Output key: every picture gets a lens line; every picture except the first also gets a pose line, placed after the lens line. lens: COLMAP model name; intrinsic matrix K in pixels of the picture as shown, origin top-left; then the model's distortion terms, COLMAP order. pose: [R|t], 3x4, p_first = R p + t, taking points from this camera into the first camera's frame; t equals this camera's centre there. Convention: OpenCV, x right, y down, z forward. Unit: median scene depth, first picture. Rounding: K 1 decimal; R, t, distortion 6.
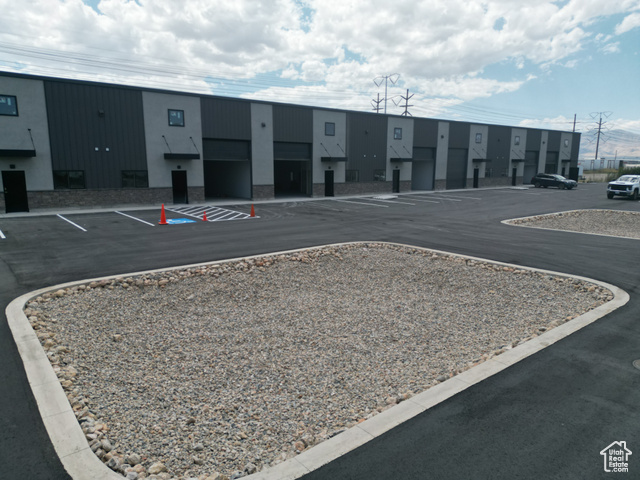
lens RADIAL K [[454.4, 0, 320.0], [0, 454.4, 240.0], [0, 0, 1]] dist [0.069345, -0.083796]
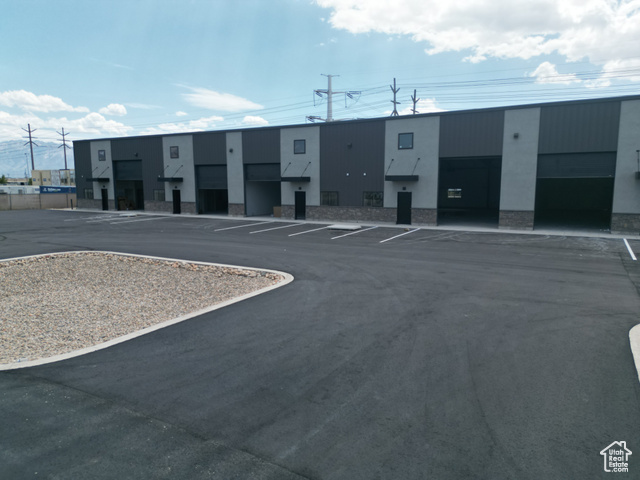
lens RADIAL K [[454.8, 0, 320.1], [0, 454.8, 228.6], [0, 0, 1]] dist [0.062676, -0.002768]
pose [[0.342208, 0.082766, -0.935972, 0.699073], [-0.148842, 0.988311, 0.032975, -0.089886], [0.927761, 0.128027, 0.350527, 0.568465]]
